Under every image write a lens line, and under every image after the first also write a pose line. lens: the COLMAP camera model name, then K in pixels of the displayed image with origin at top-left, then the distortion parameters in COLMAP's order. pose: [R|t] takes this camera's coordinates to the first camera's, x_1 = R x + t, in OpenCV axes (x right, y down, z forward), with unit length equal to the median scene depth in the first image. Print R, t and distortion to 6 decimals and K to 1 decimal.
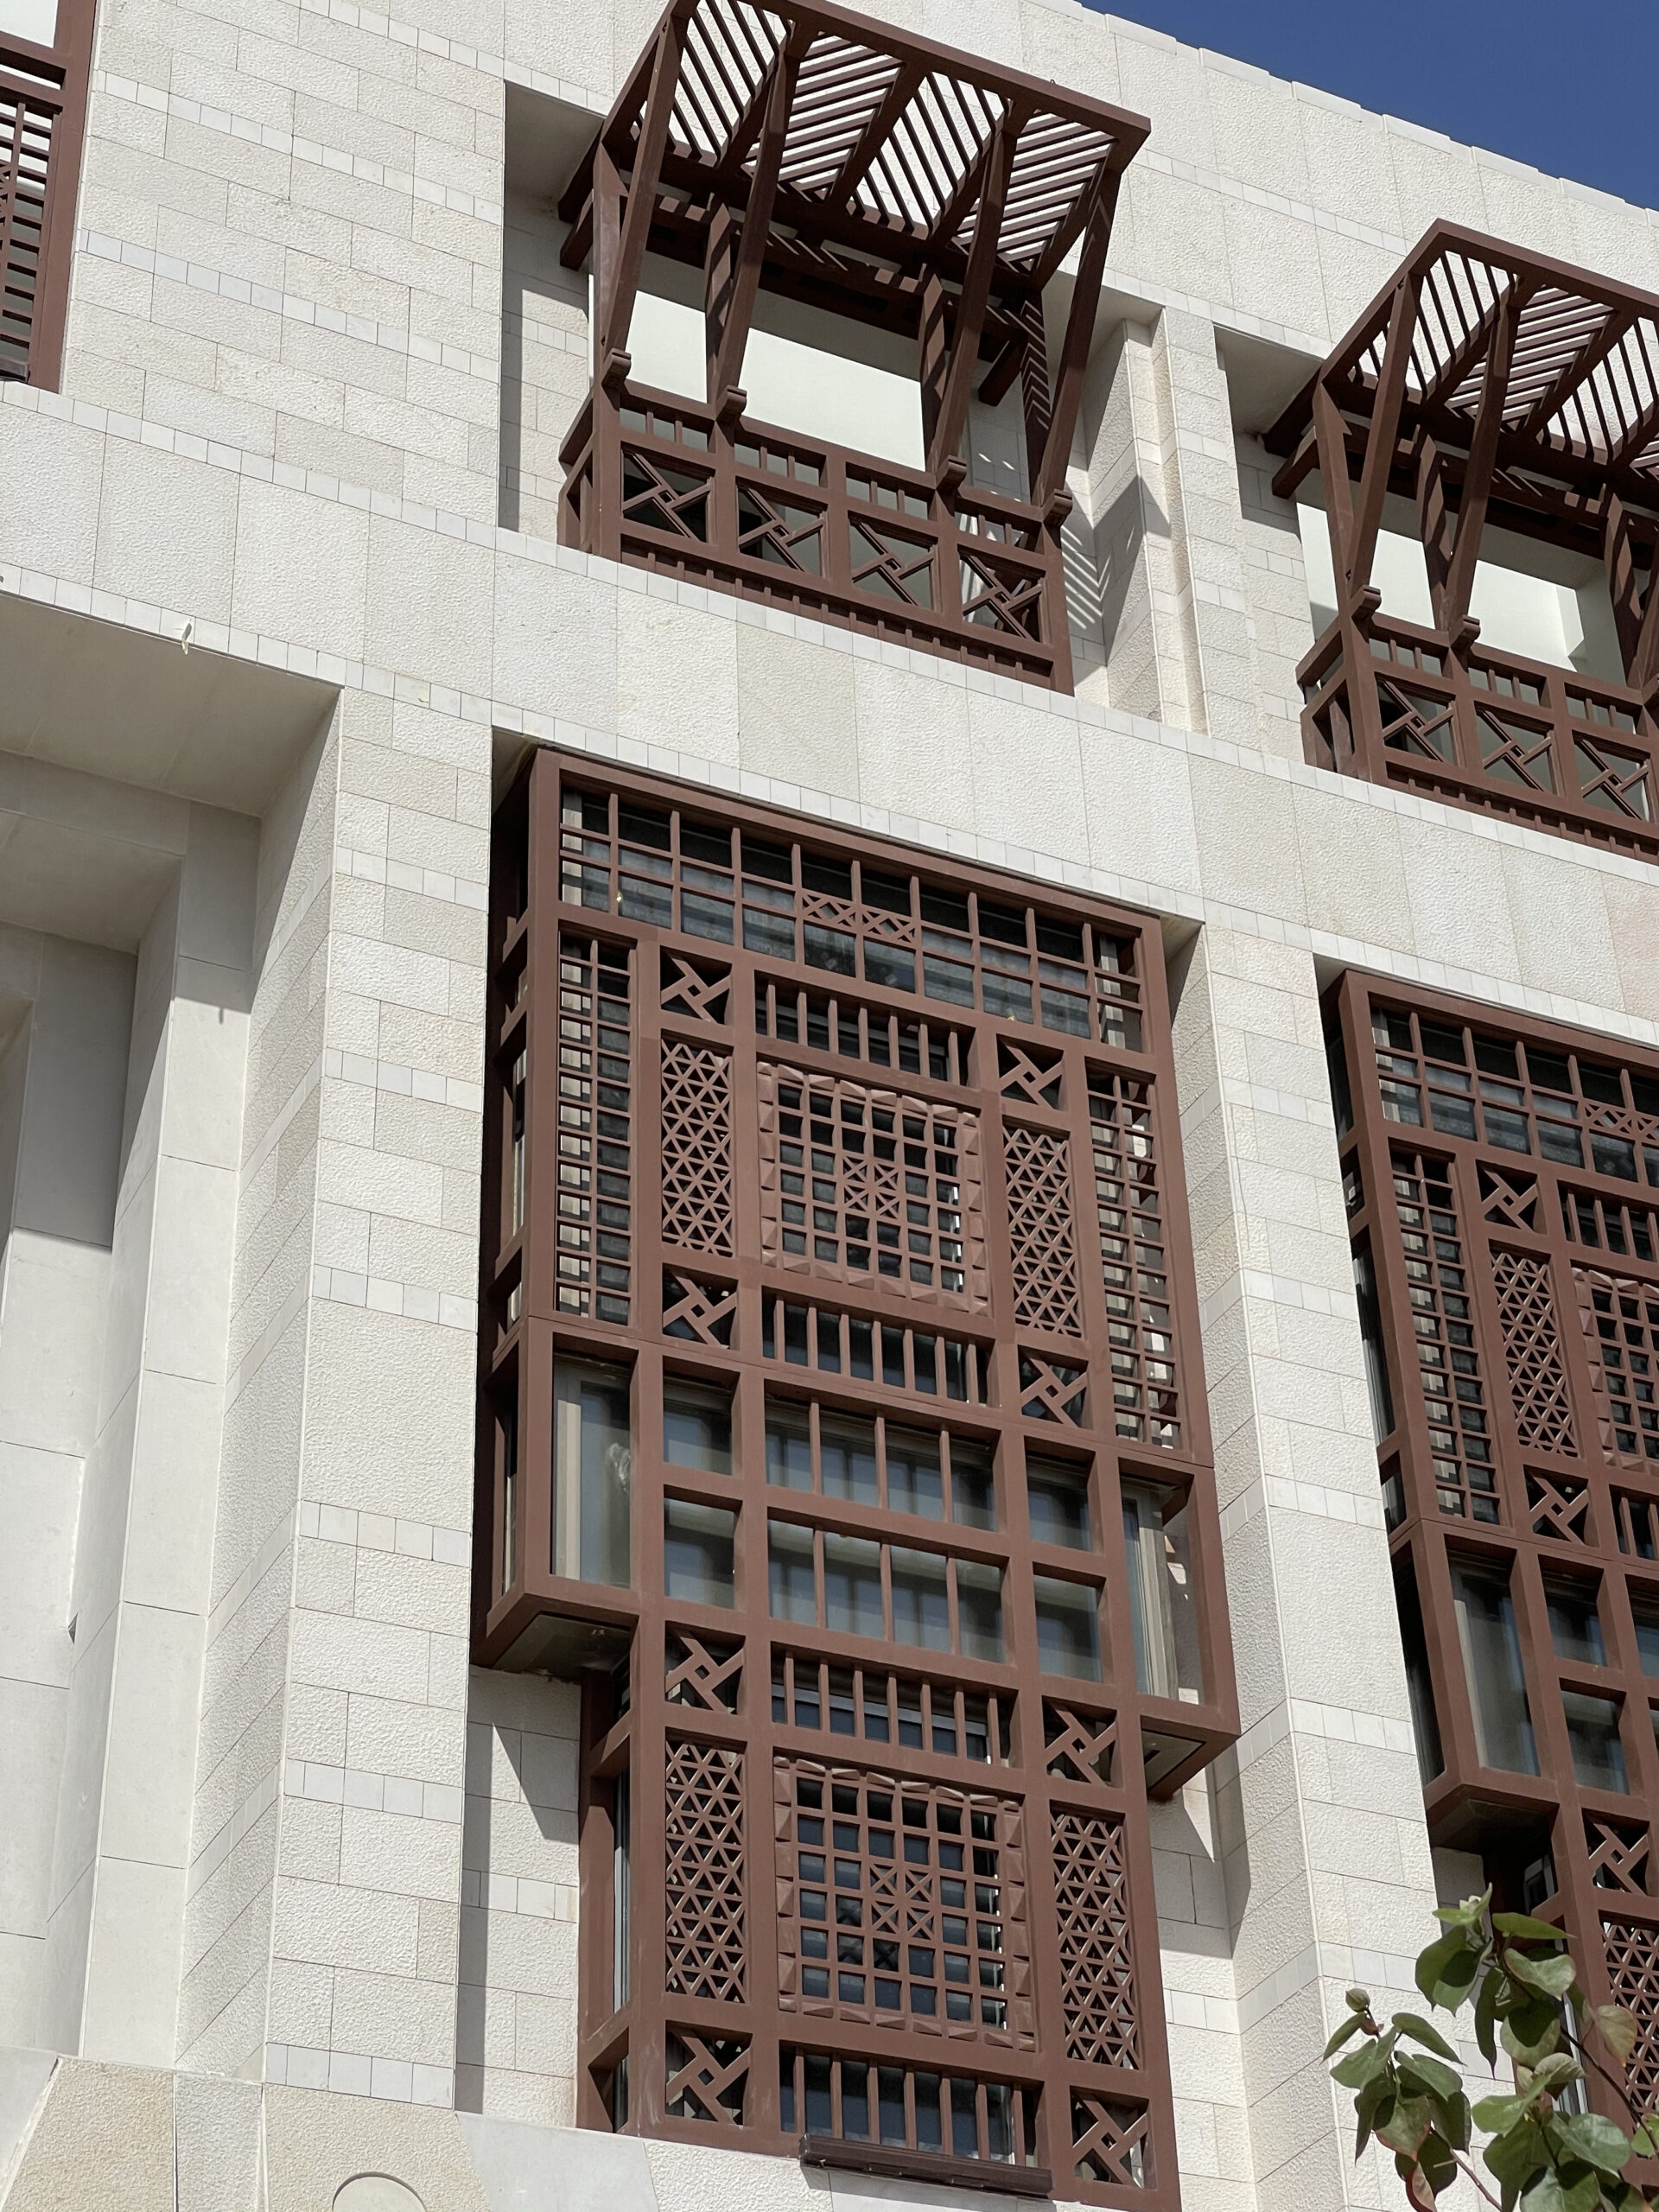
lens RADIAL K [[4082.1, 0, 834.1], [0, 4082.1, 1093.8], [0, 0, 1]] dist [0.207938, 0.000000]
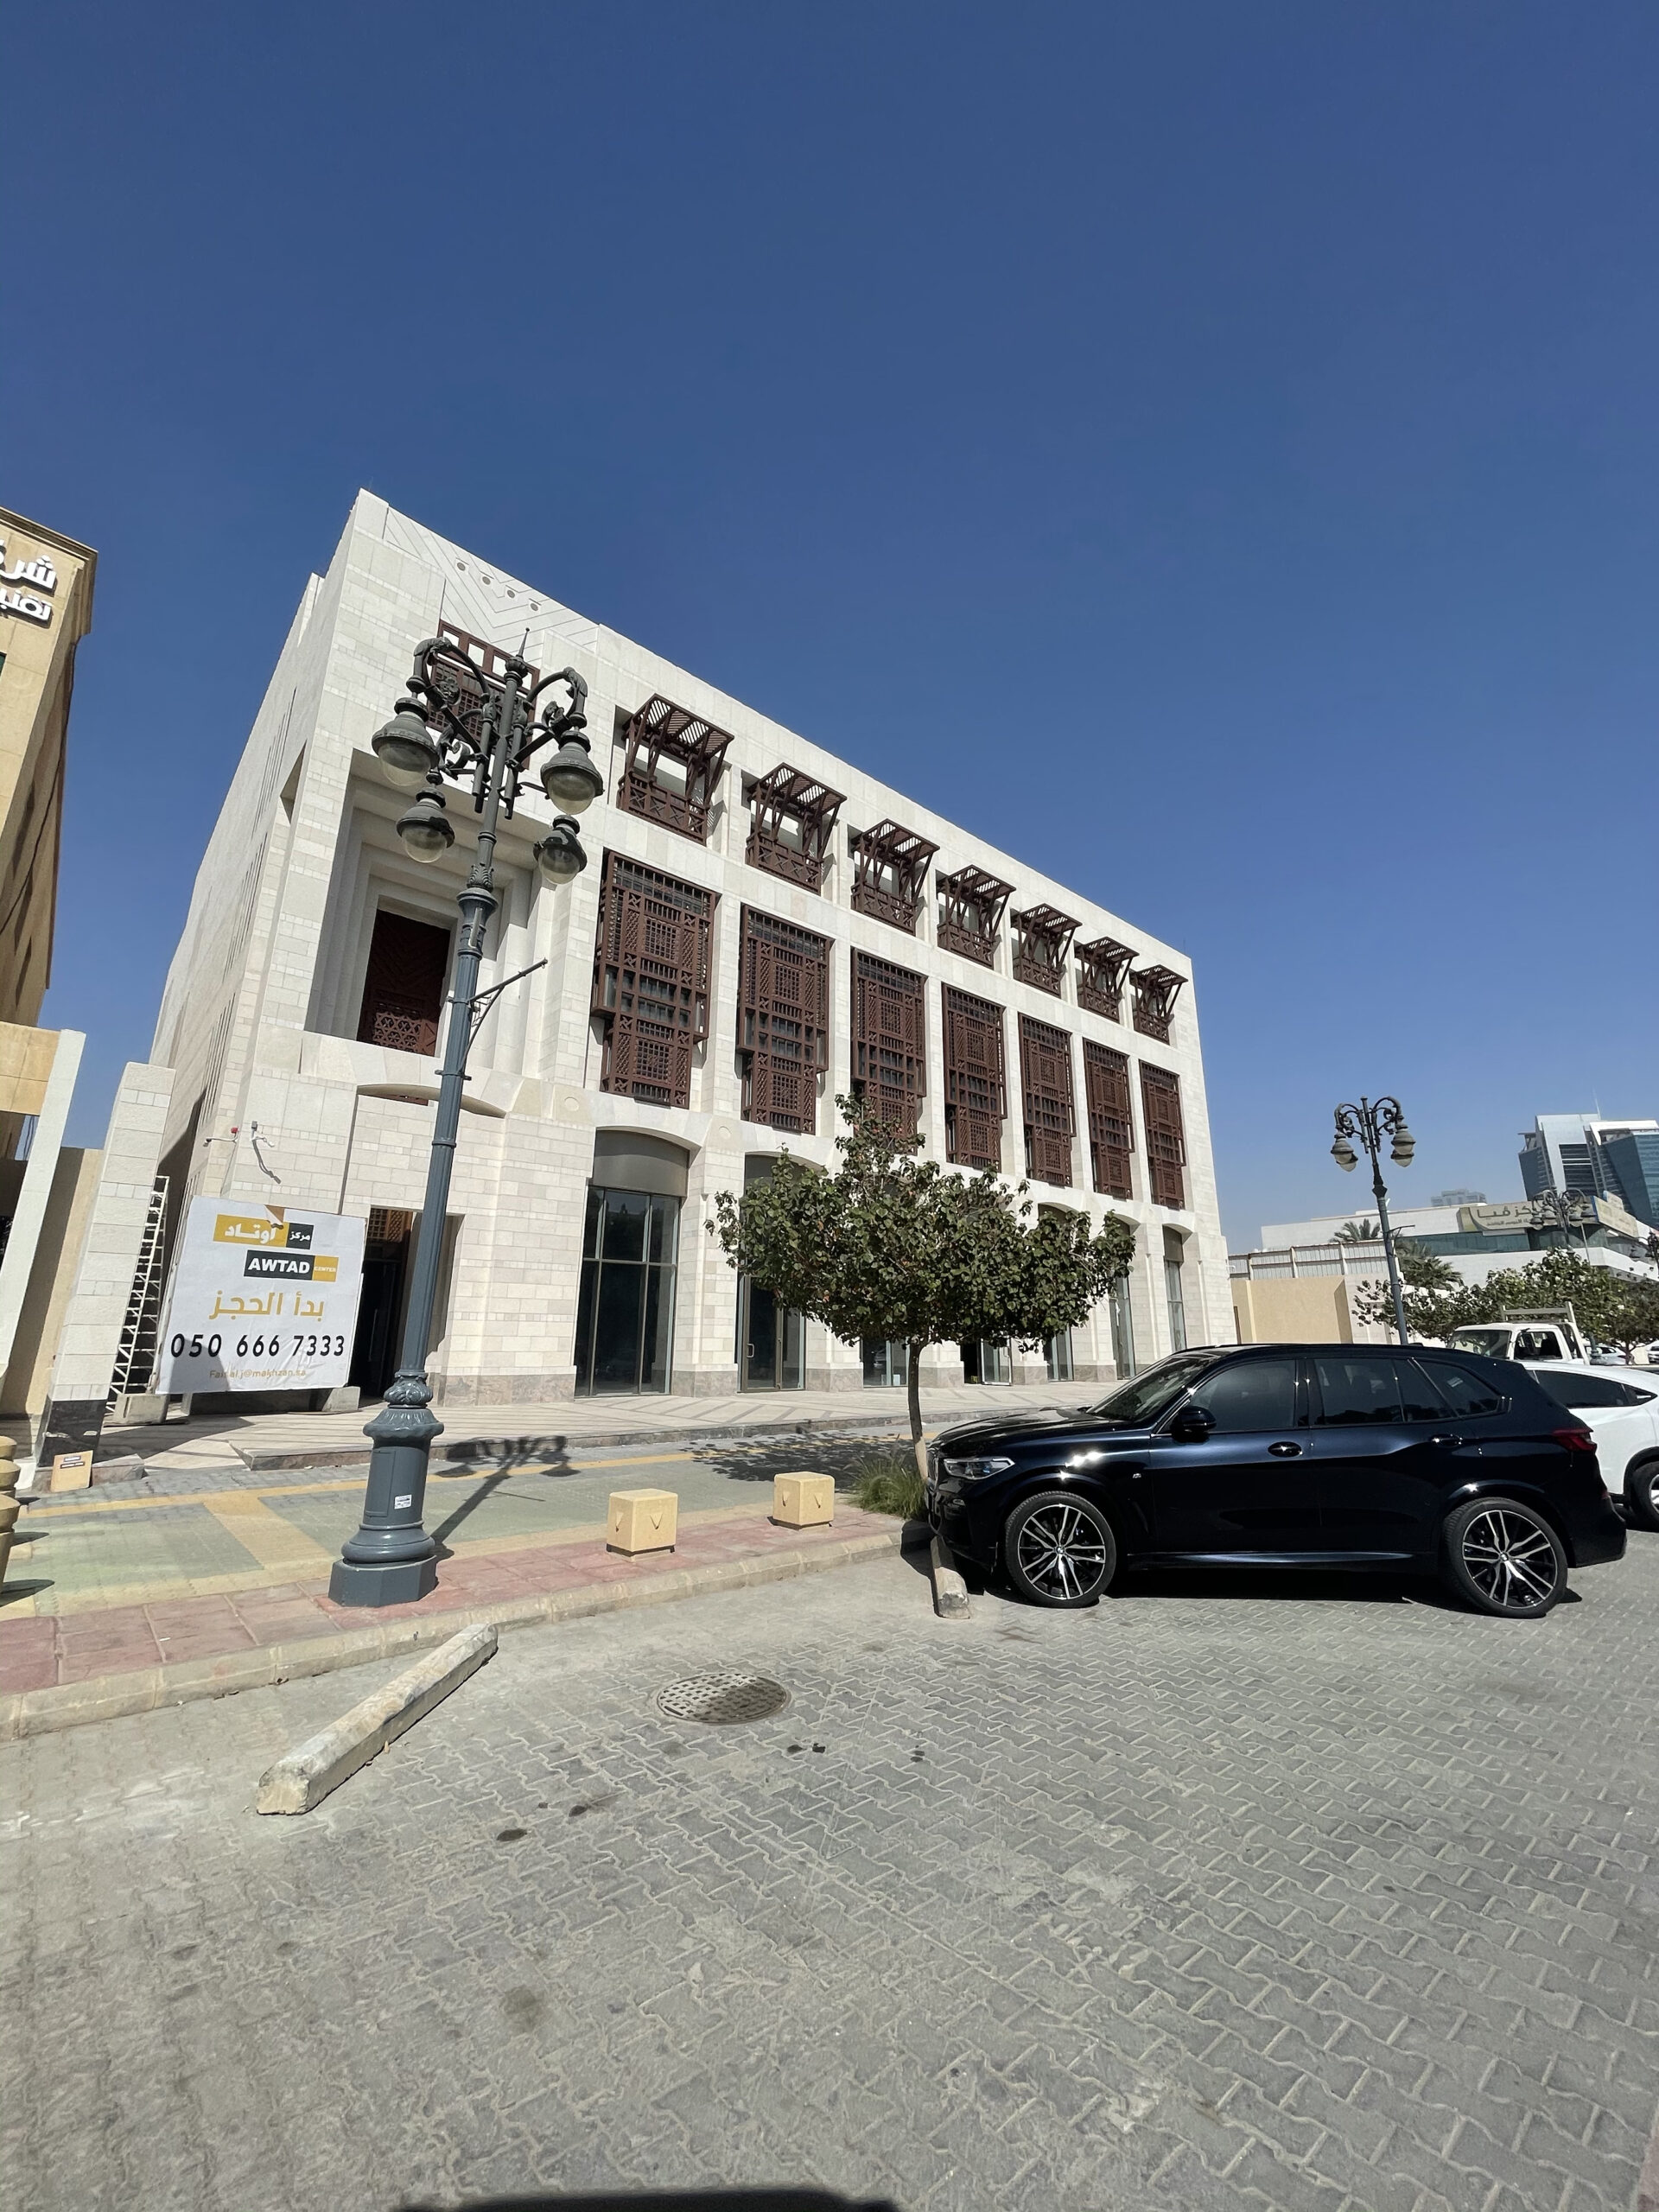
lens RADIAL K [[892.3, 0, 834.4], [0, 892.3, 1100.6], [0, 0, 1]] dist [-0.003351, 0.000616]
pose [[0.960879, 0.108951, 0.254638, -0.030682], [-0.190113, 0.928038, 0.320317, -0.128778], [-0.201415, -0.356196, 0.912445, -0.189240]]
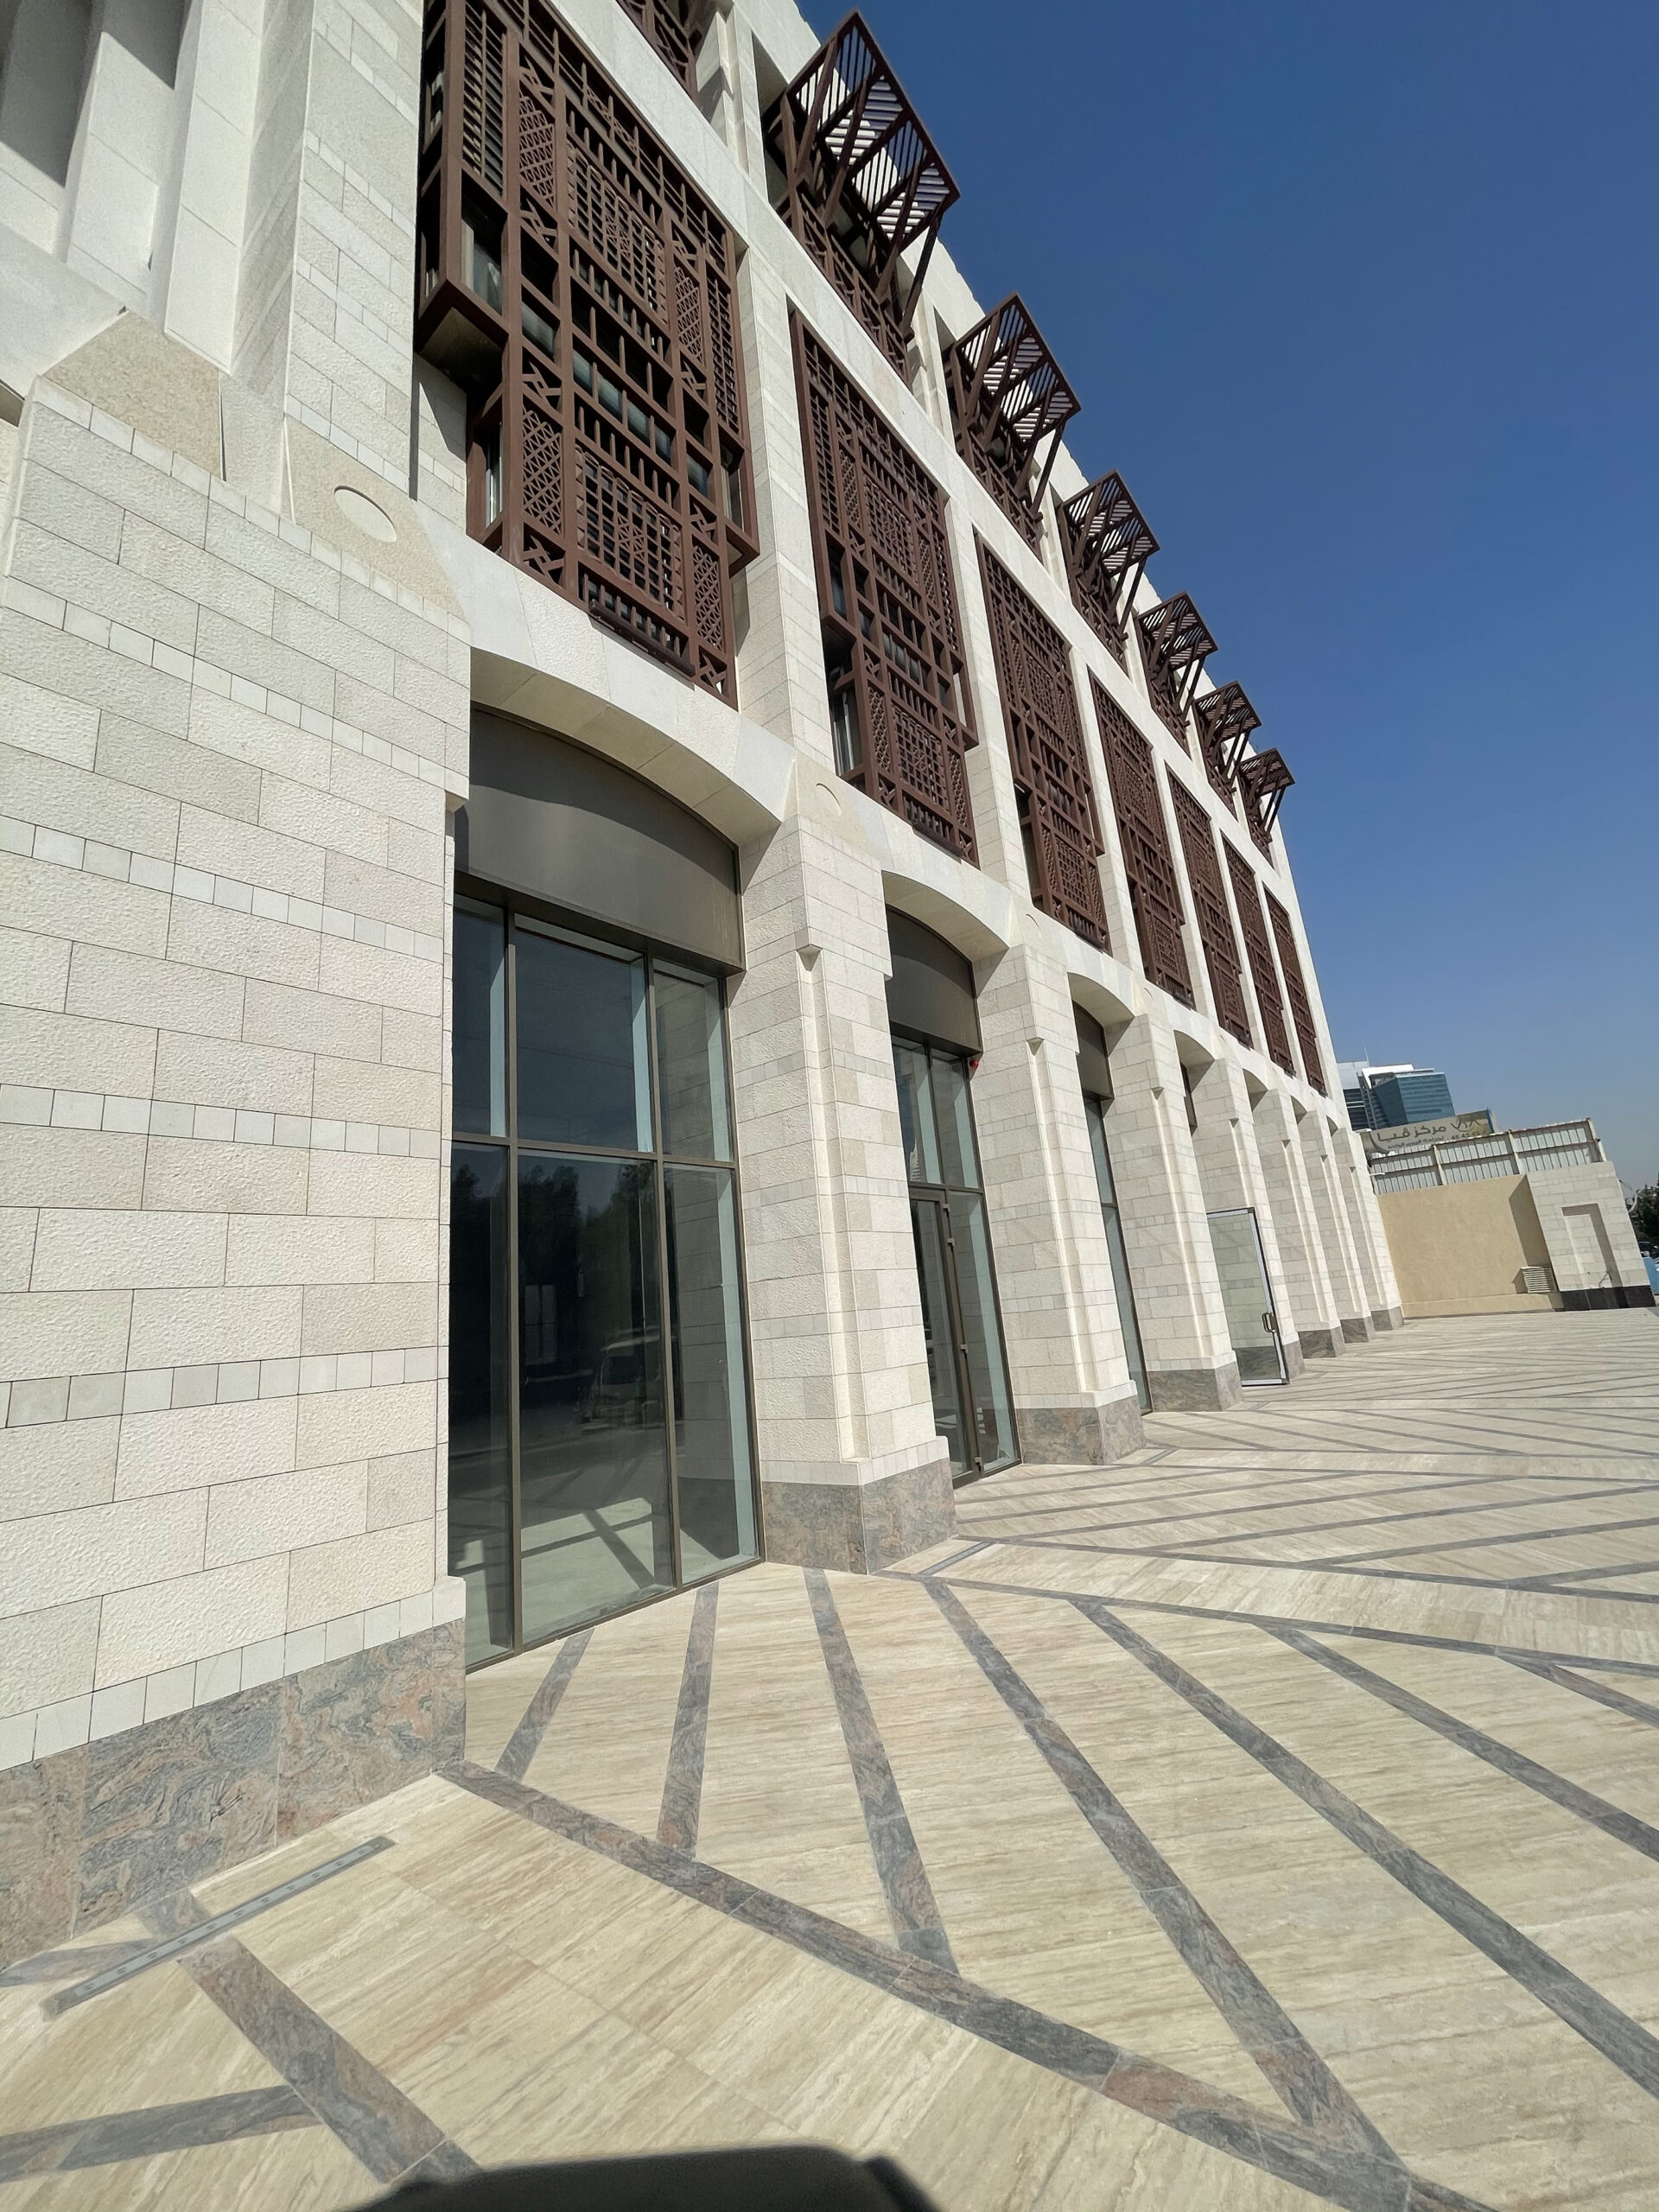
lens RADIAL K [[892.3, 0, 830.1], [0, 892.3, 1103.4], [0, 0, 1]] dist [-0.003351, 0.000616]
pose [[0.905483, 0.050153, 0.421408, -0.035358], [-0.193865, 0.932211, 0.305614, 0.155934], [-0.377514, -0.358424, 0.853824, 0.236322]]
